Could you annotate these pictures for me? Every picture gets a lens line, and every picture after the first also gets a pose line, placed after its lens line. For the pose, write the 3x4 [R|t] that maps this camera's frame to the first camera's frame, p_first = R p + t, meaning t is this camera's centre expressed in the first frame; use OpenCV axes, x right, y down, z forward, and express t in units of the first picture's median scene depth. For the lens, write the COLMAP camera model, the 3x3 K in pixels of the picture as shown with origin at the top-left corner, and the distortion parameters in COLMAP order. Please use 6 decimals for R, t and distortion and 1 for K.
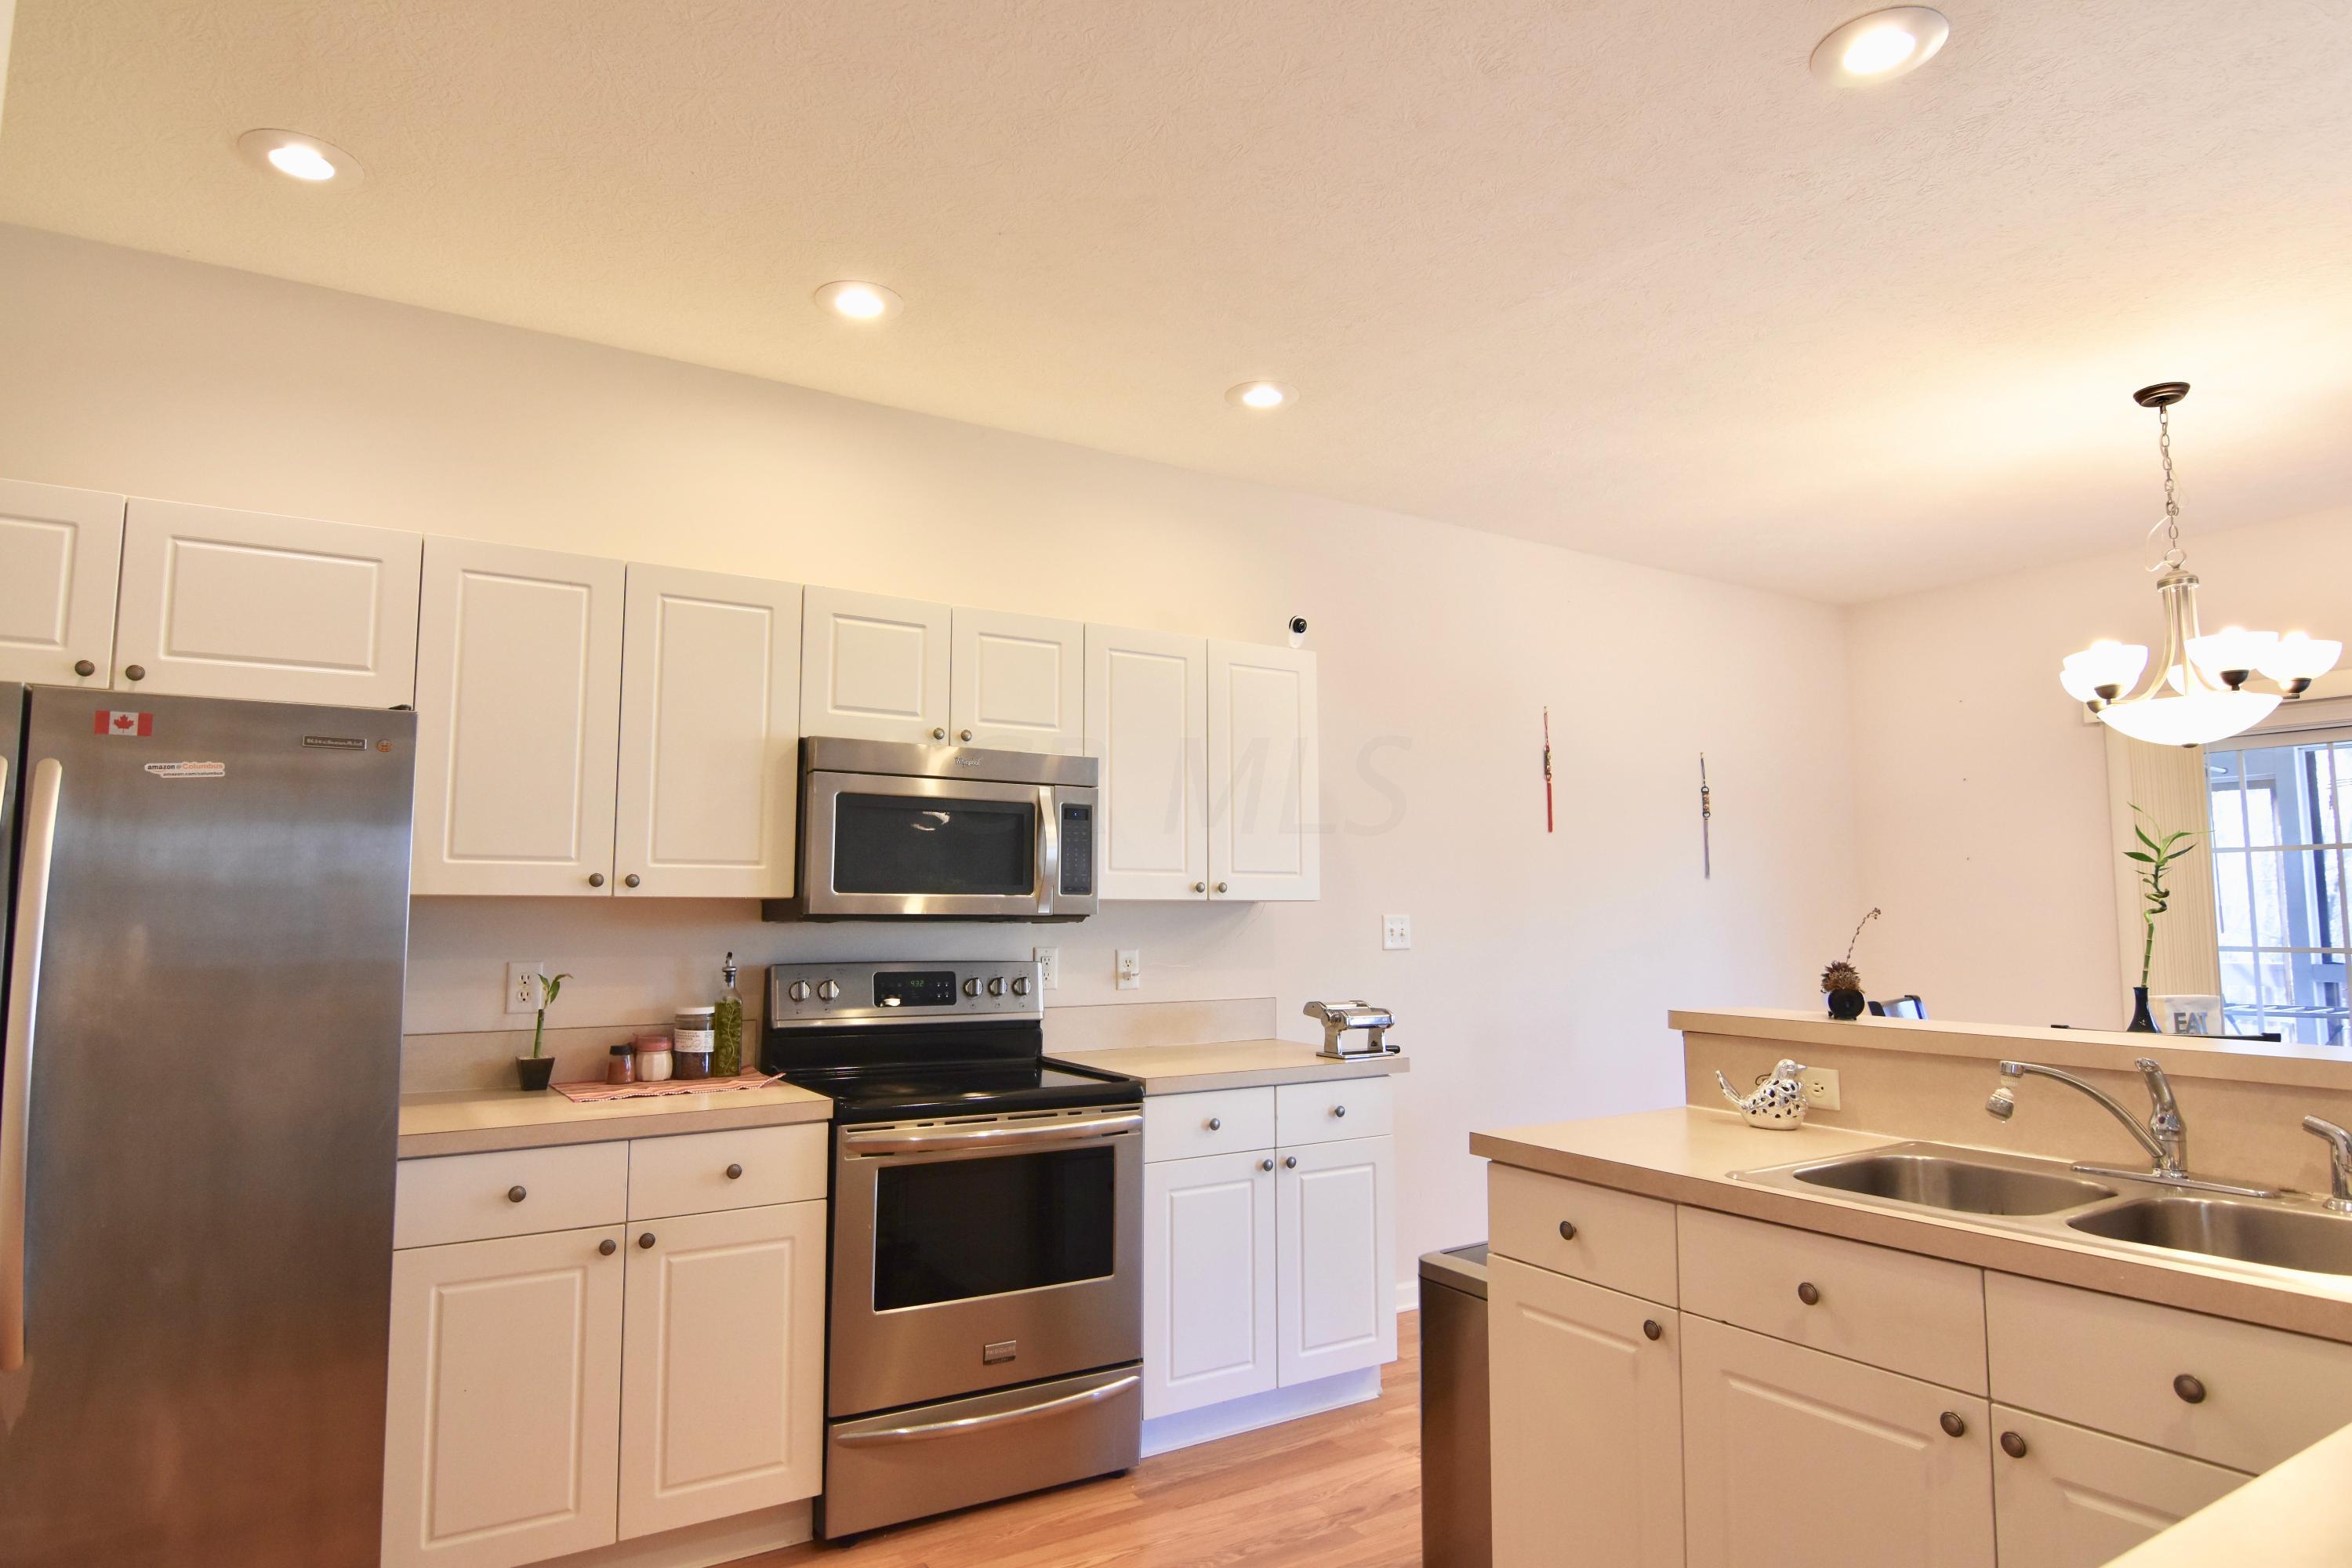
lens RADIAL K [[1303.9, 0, 1167.9], [0, 1303.9, 788.9], [0, 0, 1]] dist [0.002069, -0.017425]
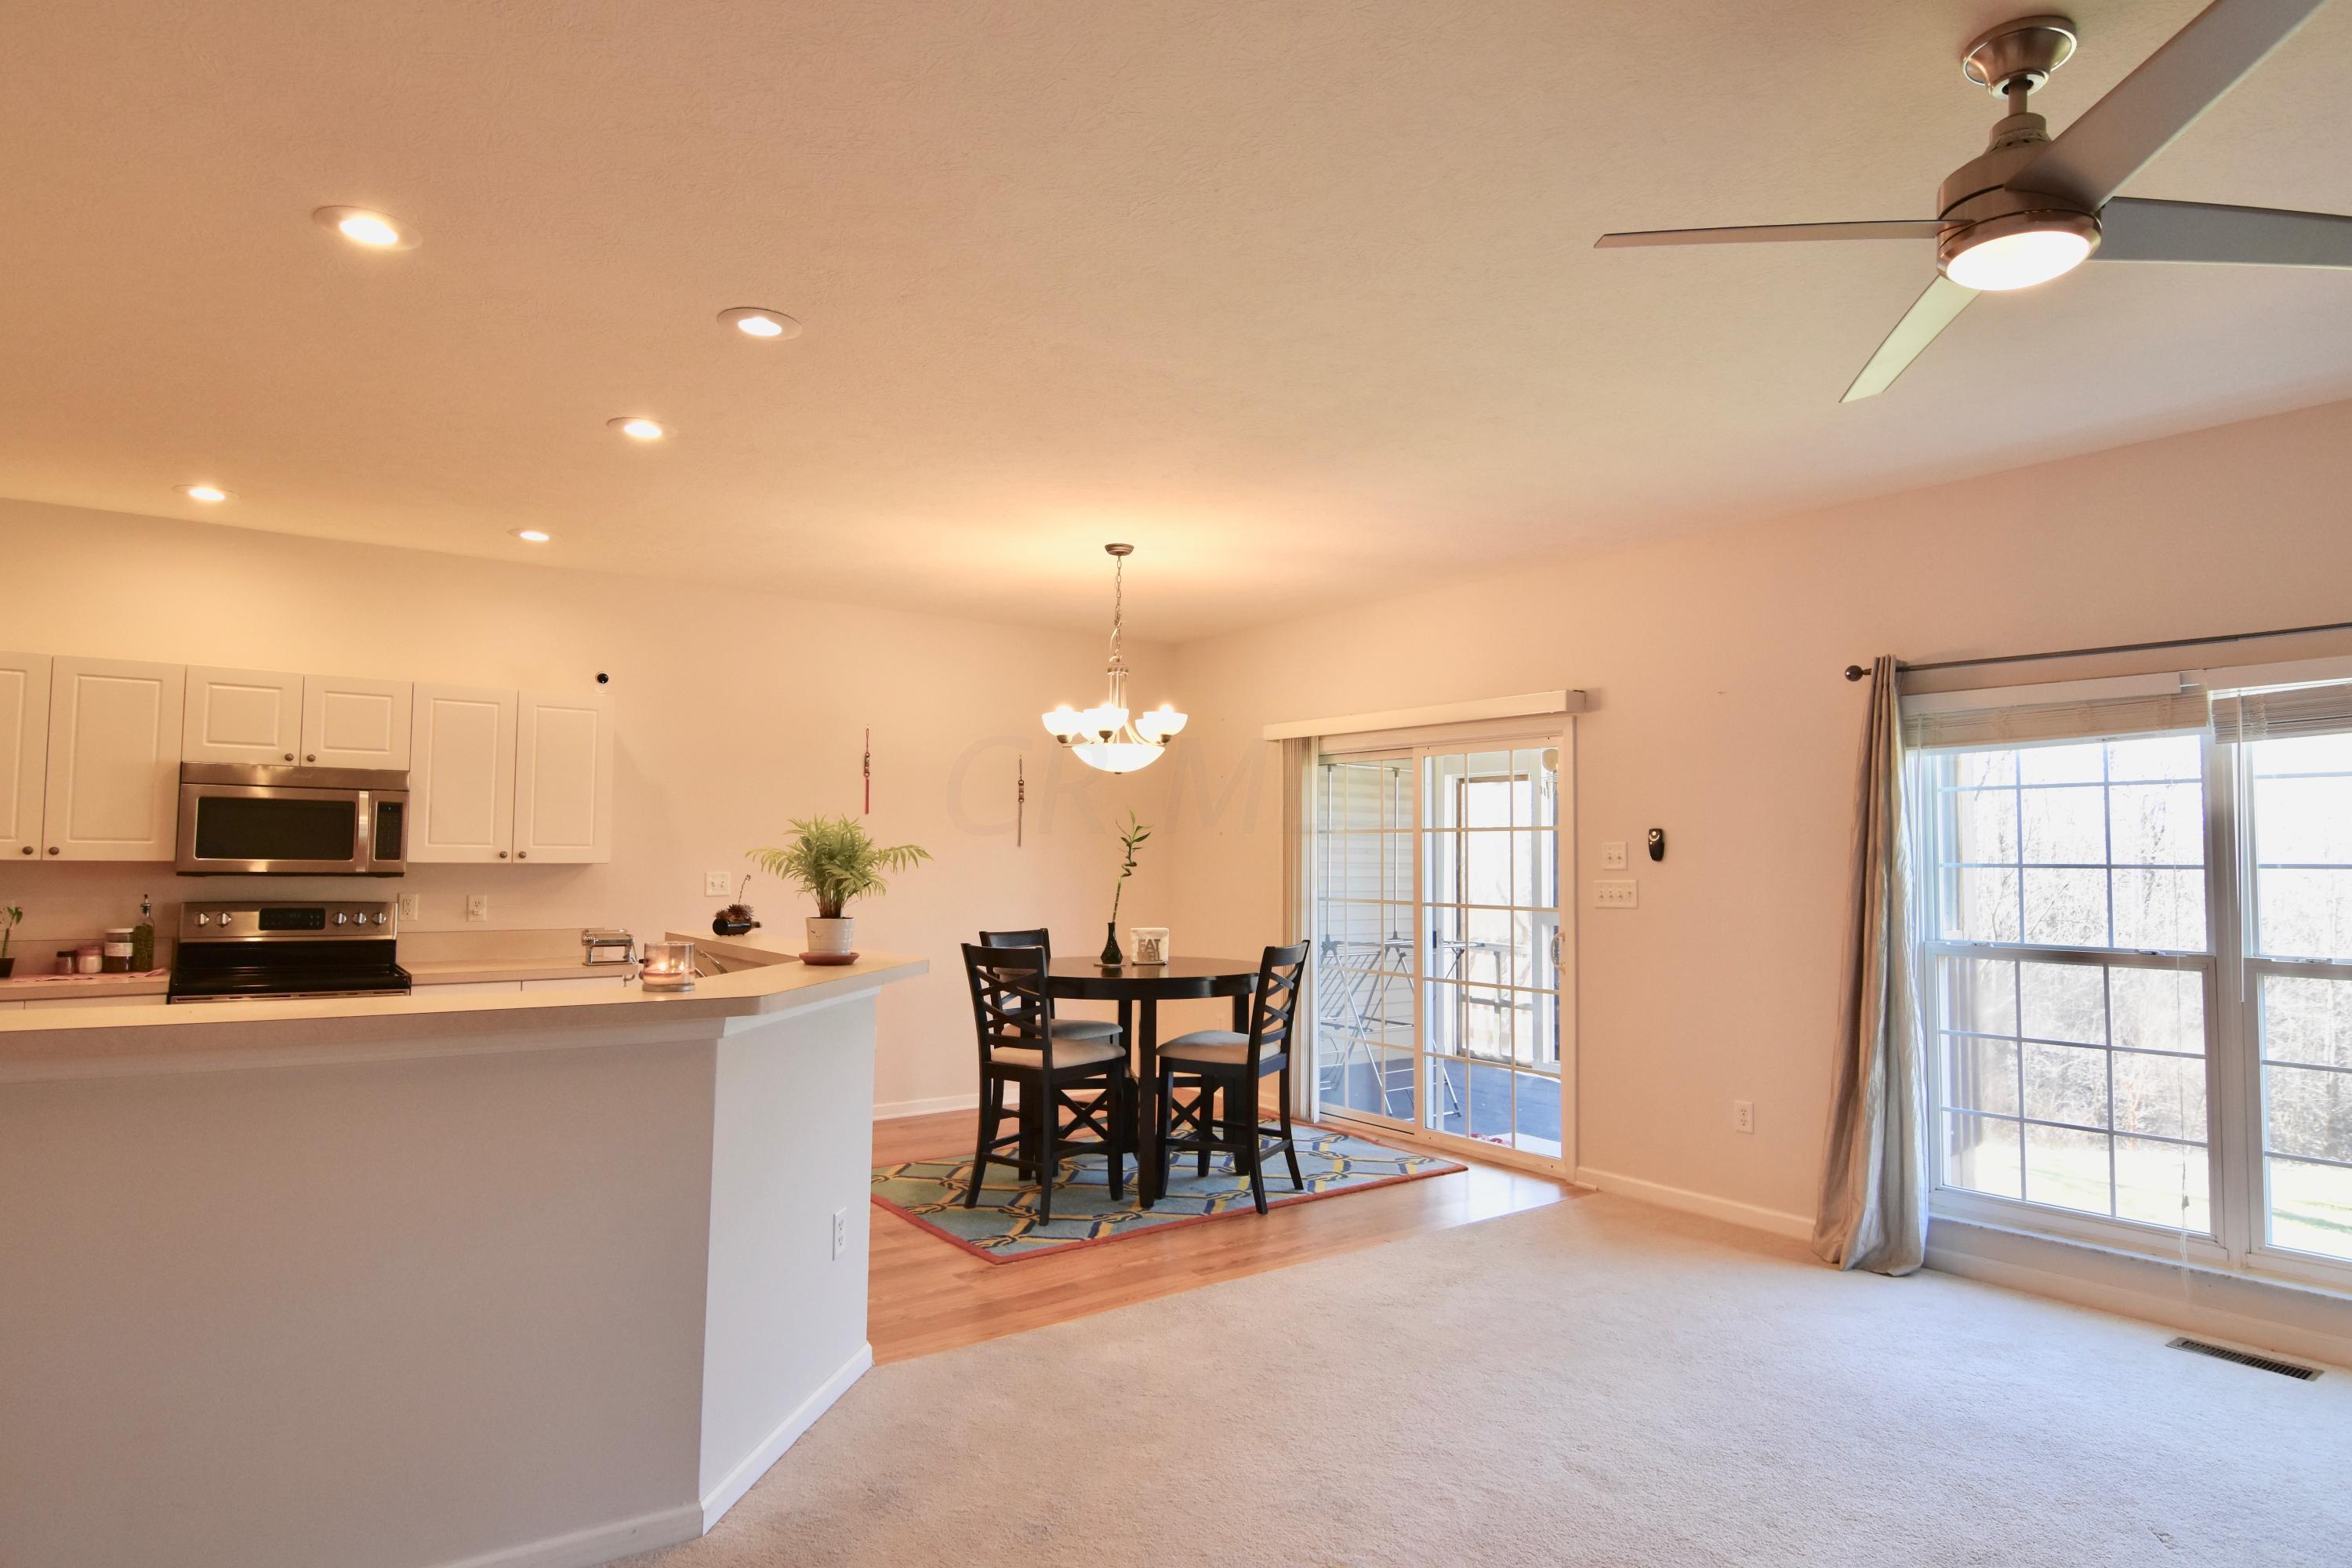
lens RADIAL K [[1304.8, 0, 1168.6], [0, 1304.8, 789.0], [0, 0, 1]] dist [-0.001599, -0.011494]
pose [[0.997288, 0.012090, 0.072604, 0.821948], [-0.015061, 0.999066, 0.040505, -0.089400], [-0.072046, -0.041488, 0.996538, -0.687356]]
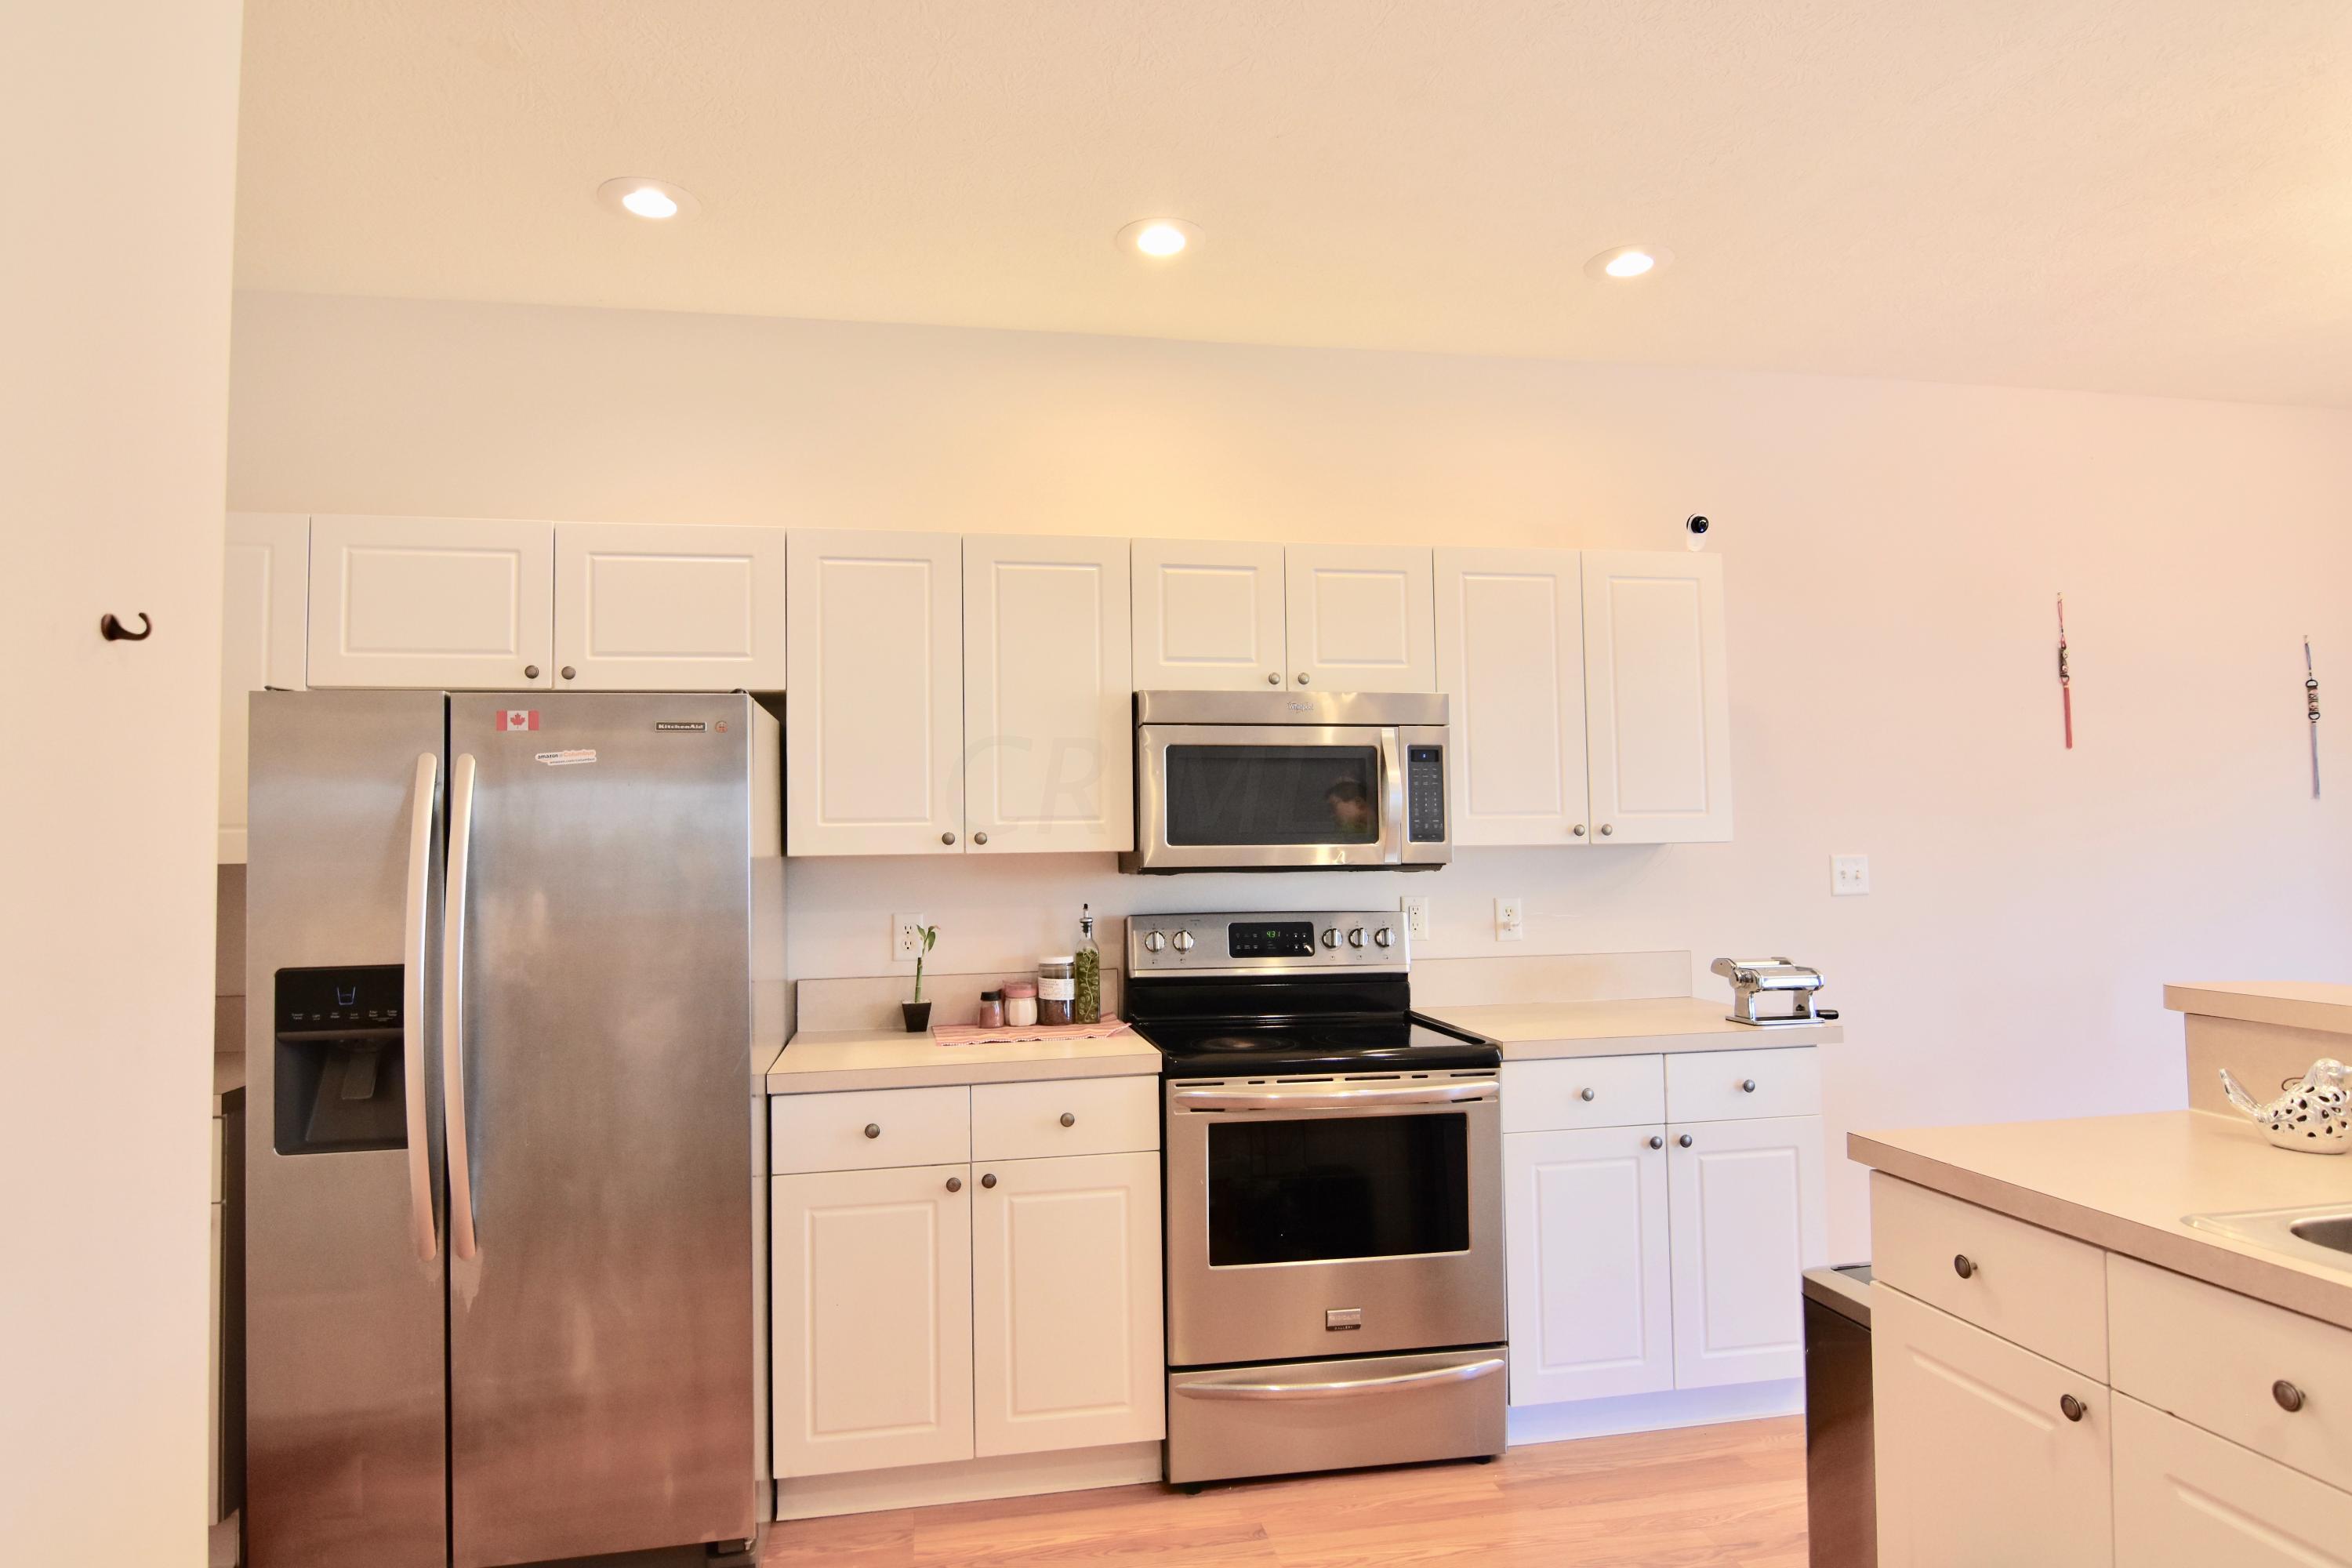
lens RADIAL K [[1303.9, 0, 1167.9], [0, 1303.9, 788.9], [0, 0, 1]] dist [0.002069, -0.017425]
pose [[0.930146, -0.030823, -0.365895, 0.107926], [0.049766, 0.997858, 0.042452, -0.006145], [0.363803, -0.057696, 0.929687, 0.074494]]
